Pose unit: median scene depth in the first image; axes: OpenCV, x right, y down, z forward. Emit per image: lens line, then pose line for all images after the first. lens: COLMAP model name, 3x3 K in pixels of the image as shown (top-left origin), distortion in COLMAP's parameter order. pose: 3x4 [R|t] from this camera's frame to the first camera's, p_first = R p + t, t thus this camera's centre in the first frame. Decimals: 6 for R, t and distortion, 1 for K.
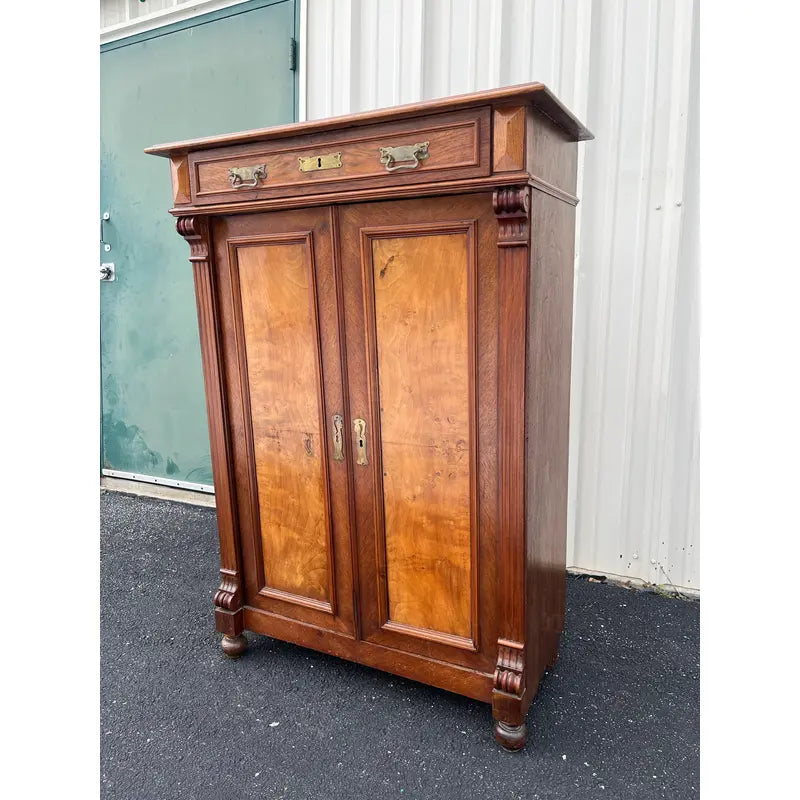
lens RADIAL K [[605.3, 0, 405.3], [0, 605.3, 405.1], [0, 0, 1]] dist [0.067241, -0.089552]
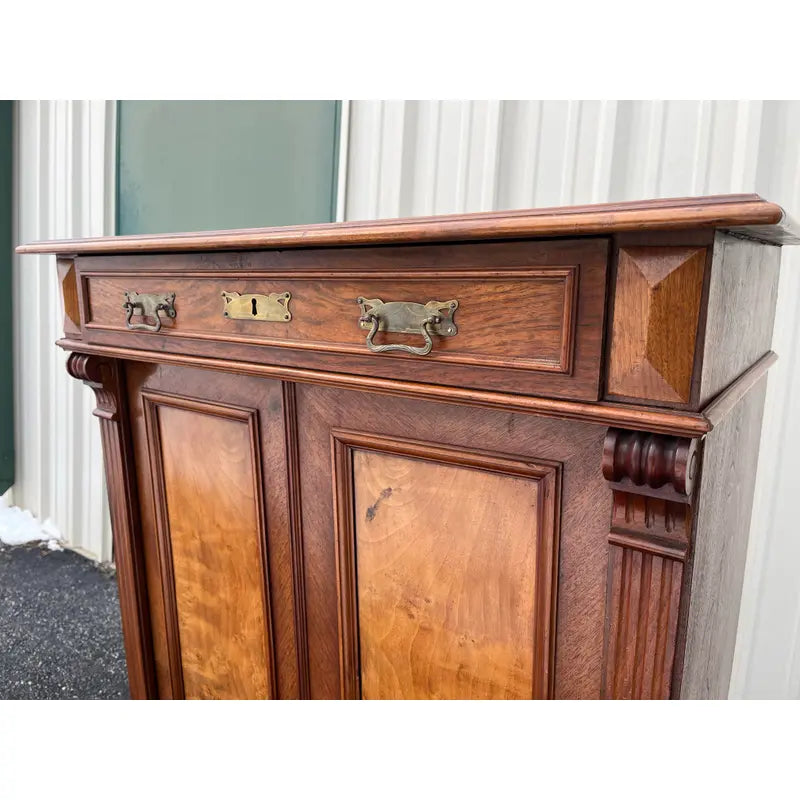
lens RADIAL K [[605.3, 0, 399.9], [0, 605.3, 403.6], [0, 0, 1]] dist [0.067241, -0.089552]
pose [[0.987826, 0.050069, -0.147285, 0.055240], [-0.048436, 0.998719, 0.014660, -0.303700], [0.147830, -0.007348, 0.988985, 0.471441]]
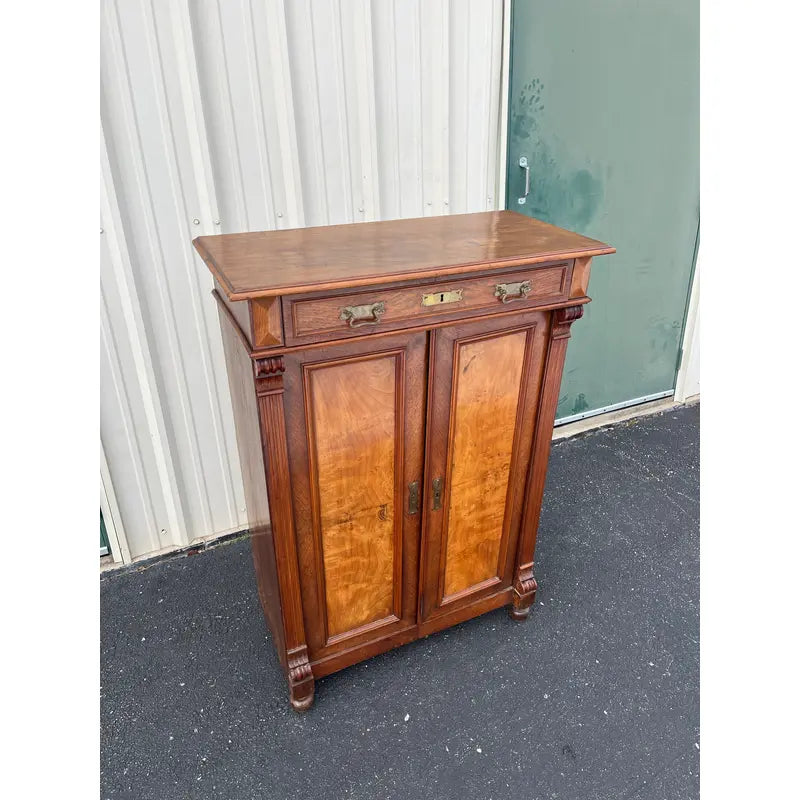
lens RADIAL K [[605.3, 0, 407.5], [0, 605.3, 403.5], [0, 0, 1]] dist [0.067241, -0.089552]
pose [[0.605846, -0.355223, 0.711876, -0.944423], [0.125911, 0.926321, 0.355073, -0.568904], [-0.785555, -0.125486, 0.605934, 0.333287]]
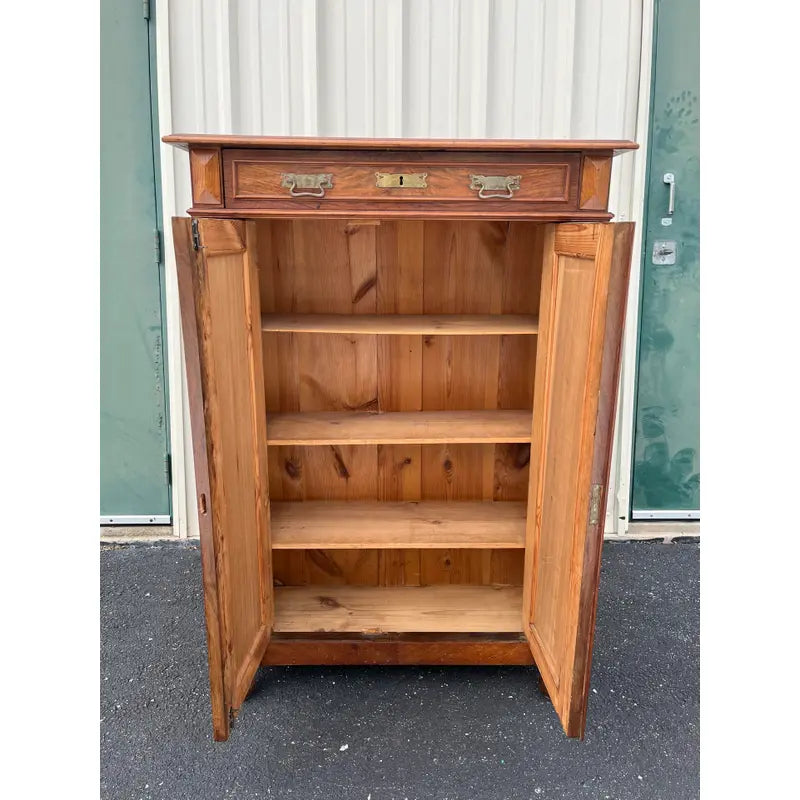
lens RADIAL K [[643.8, 0, 398.2], [0, 643.8, 382.5], [0, 0, 1]] dist [0.035521, -0.023018]
pose [[0.889486, -0.072360, 0.451197, -0.598089], [0.061905, 0.997362, 0.037912, -0.097892], [-0.452750, -0.005791, 0.891619, 0.047511]]
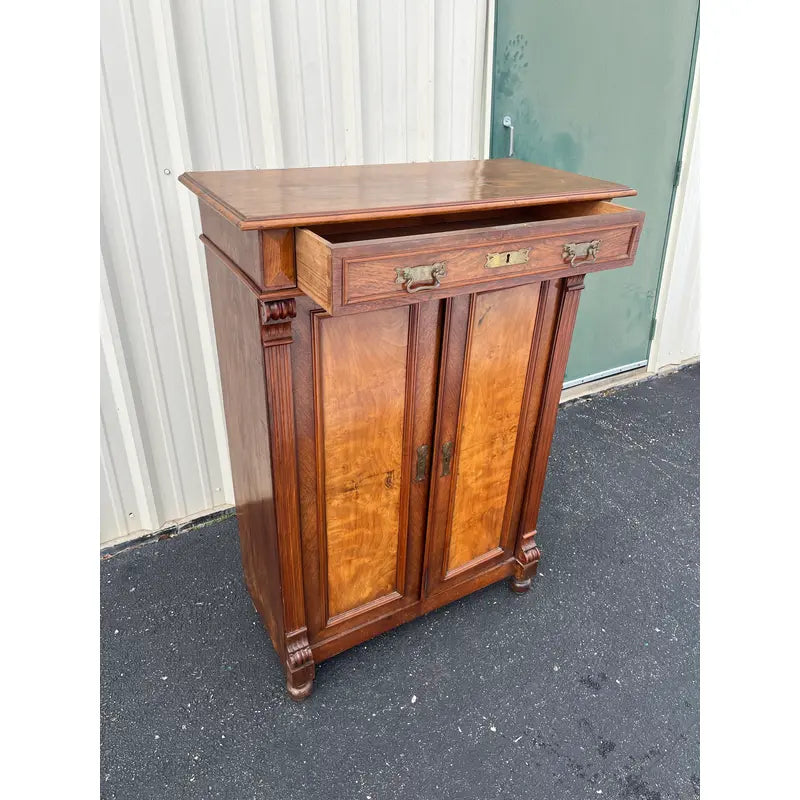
lens RADIAL K [[605.3, 0, 407.7], [0, 605.3, 393.2], [0, 0, 1]] dist [0.067241, -0.089552]
pose [[0.536525, -0.367400, 0.759709, -0.965647], [0.111699, 0.923250, 0.367604, -0.498527], [-0.836459, -0.112370, 0.536385, 0.469173]]
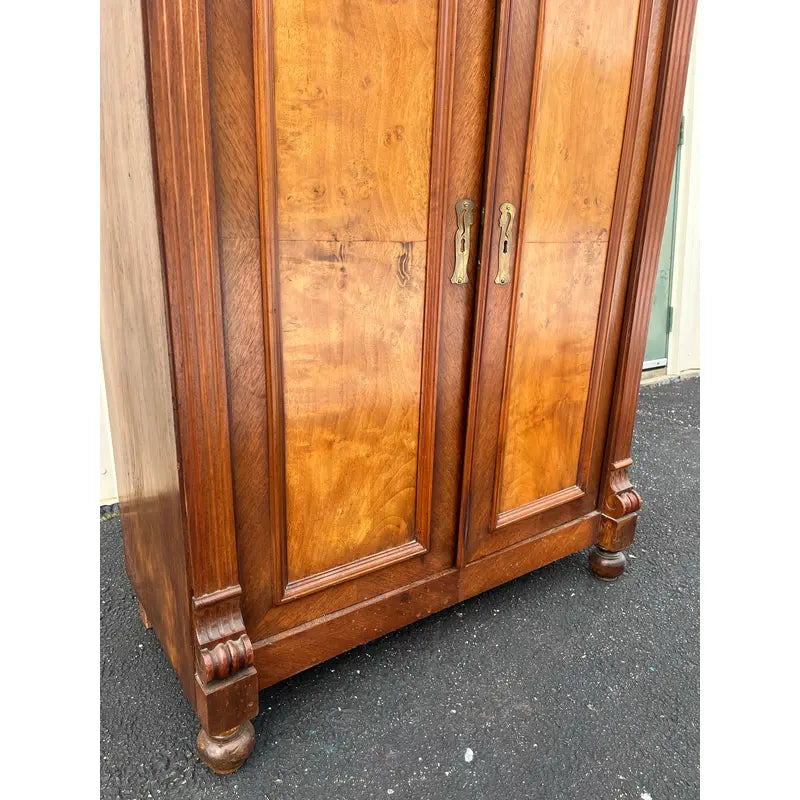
lens RADIAL K [[605.3, 0, 401.3], [0, 605.3, 403.4], [0, 0, 1]] dist [0.067241, -0.089552]
pose [[0.461056, -0.216967, 0.860438, -0.707423], [0.134663, 0.975525, 0.173830, 0.099504], [-0.877094, 0.035724, 0.478989, 0.822353]]
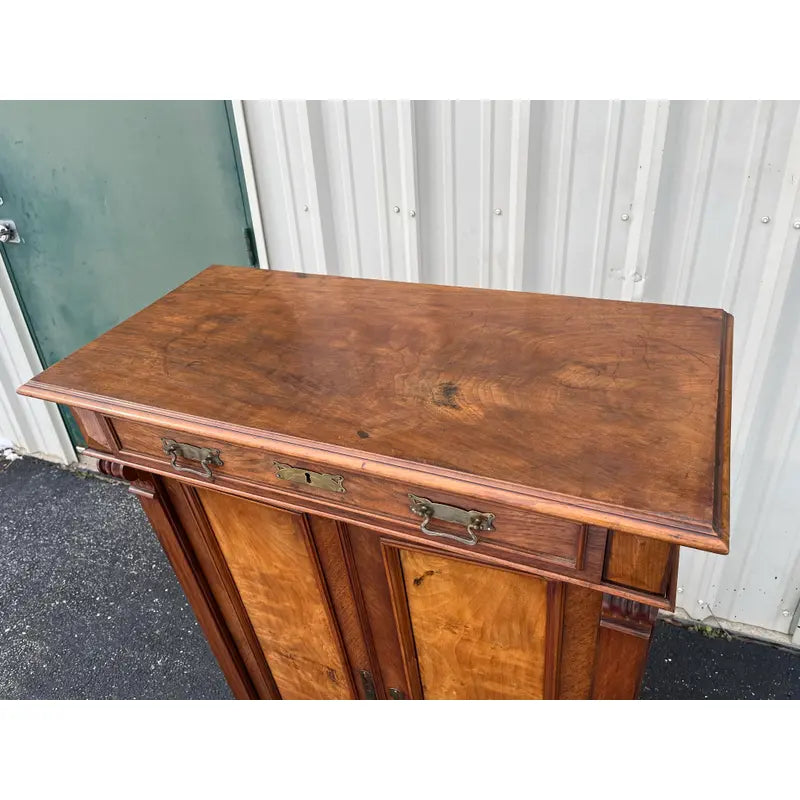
lens RADIAL K [[605.3, 0, 400.2], [0, 605.3, 403.9], [0, 0, 1]] dist [0.067241, -0.089552]
pose [[0.995408, -0.095689, 0.002500, -0.037493], [0.086636, 0.911722, 0.401568, -0.653008], [-0.040706, -0.399507, 0.915826, 0.420902]]
